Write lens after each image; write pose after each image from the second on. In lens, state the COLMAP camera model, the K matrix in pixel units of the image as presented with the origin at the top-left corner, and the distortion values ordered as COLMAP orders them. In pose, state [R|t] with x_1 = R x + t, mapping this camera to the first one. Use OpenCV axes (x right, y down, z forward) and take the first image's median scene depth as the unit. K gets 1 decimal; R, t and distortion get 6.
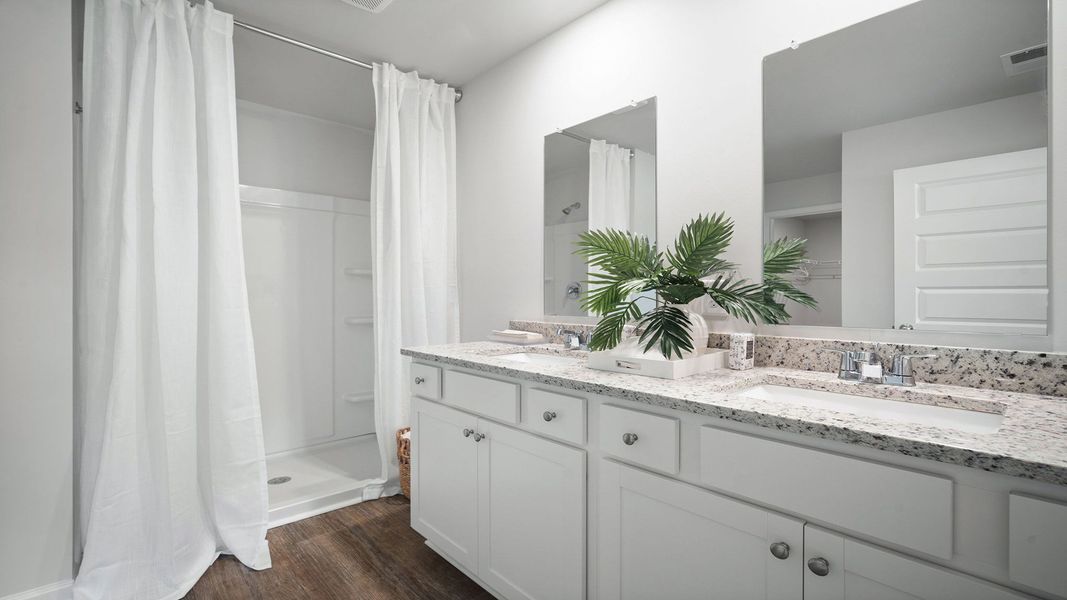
lens RADIAL K [[473.8, 0, 535.6], [0, 473.8, 300.2], [0, 0, 1]] dist [-0.012295, 0.001686]
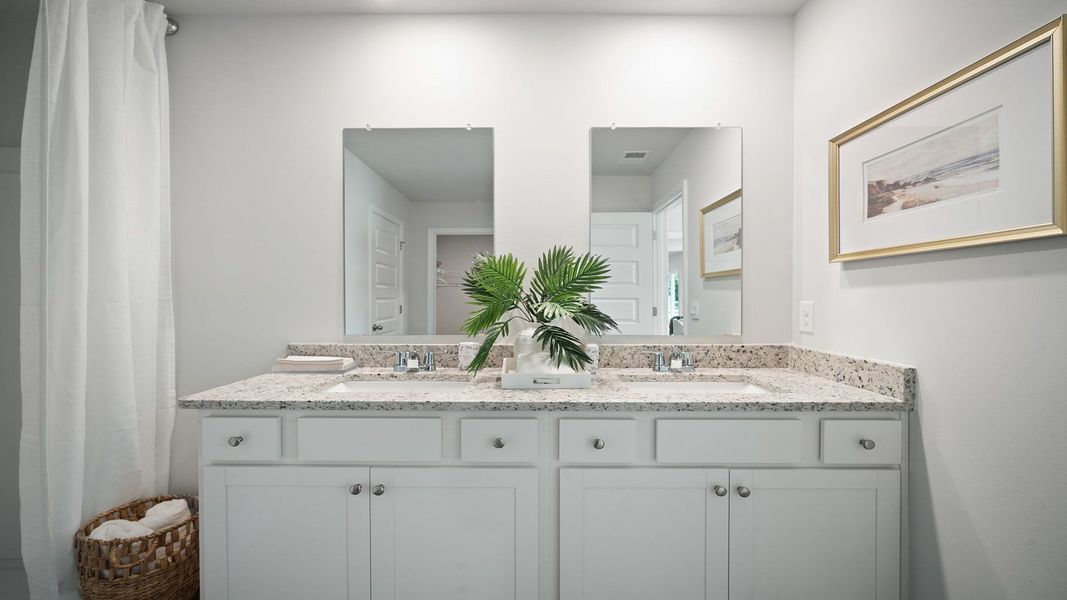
lens RADIAL K [[473.8, 0, 532.9], [0, 473.8, 304.5], [0, 0, 1]] dist [-0.012295, 0.001686]
pose [[0.676539, -0.011782, 0.736313, -0.627626], [0.005615, 0.999925, 0.010841, -0.053638], [-0.736386, -0.003200, 0.676554, 0.266304]]
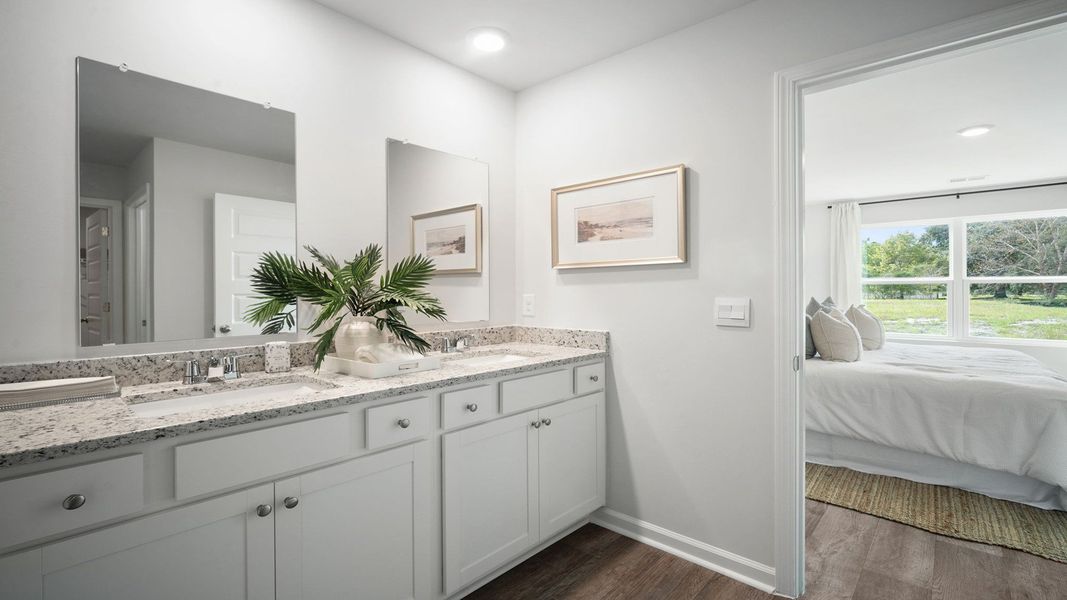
lens RADIAL K [[473.8, 0, 533.5], [0, 473.8, 292.7], [0, 0, 1]] dist [-0.012295, 0.001686]
pose [[-0.102299, -0.002507, 0.994751, -1.054833], [0.010686, 0.999936, 0.003619, -0.057655], [-0.994696, 0.011000, -0.102265, 0.779995]]
